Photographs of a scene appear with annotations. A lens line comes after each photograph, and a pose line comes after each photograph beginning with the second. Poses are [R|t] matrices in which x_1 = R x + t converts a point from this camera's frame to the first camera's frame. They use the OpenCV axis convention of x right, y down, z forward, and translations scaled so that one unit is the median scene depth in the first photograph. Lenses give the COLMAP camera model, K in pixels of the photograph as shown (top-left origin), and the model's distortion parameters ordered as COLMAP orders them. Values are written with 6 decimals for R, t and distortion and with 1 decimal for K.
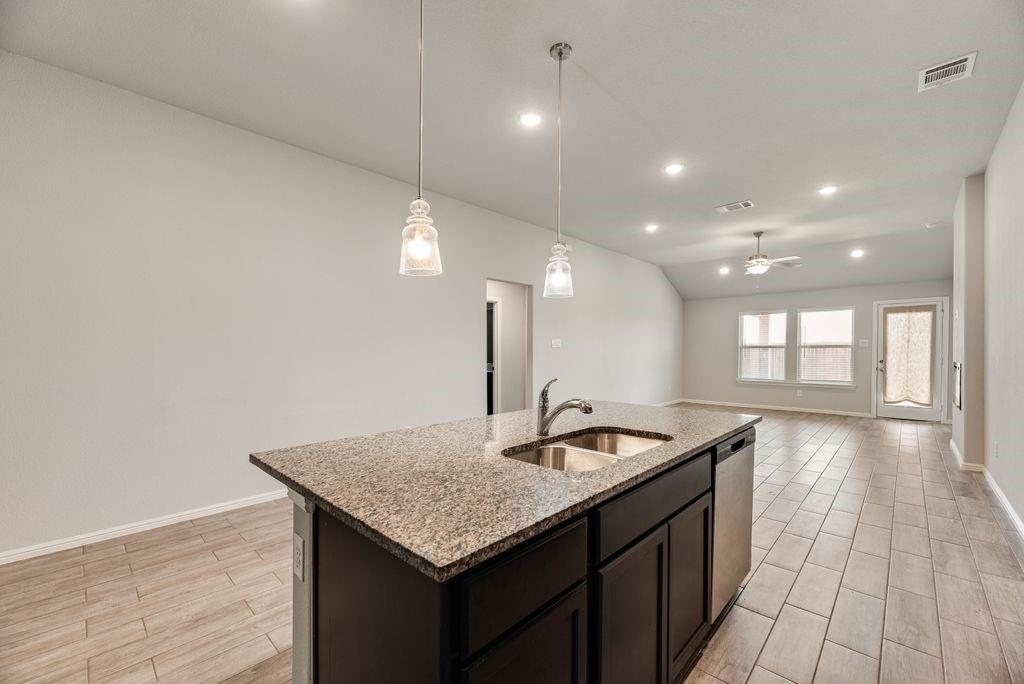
lens RADIAL K [[413.7, 0, 512.6], [0, 413.7, 346.5], [0, 0, 1]] dist [0.001305, -0.000105]
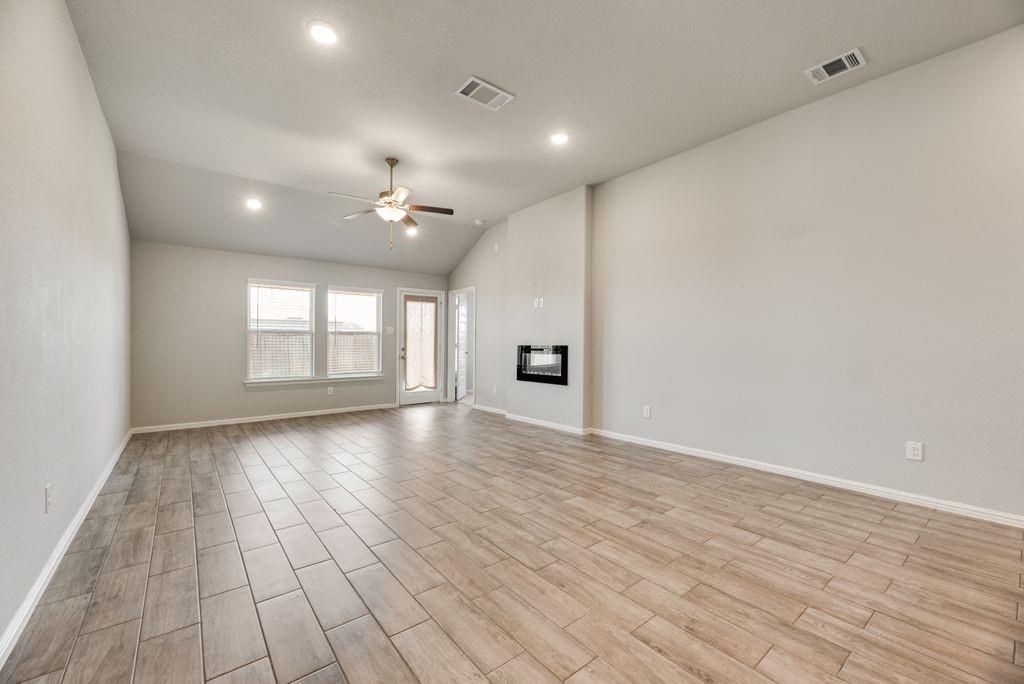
lens RADIAL K [[413.7, 0, 512.6], [0, 413.7, 346.5], [0, 0, 1]] dist [0.001305, -0.000105]
pose [[0.129784, -0.005184, 0.991529, -0.053771], [-0.000081, 0.999986, 0.005239, 0.024522], [-0.991542, -0.000760, 0.129782, 0.614732]]
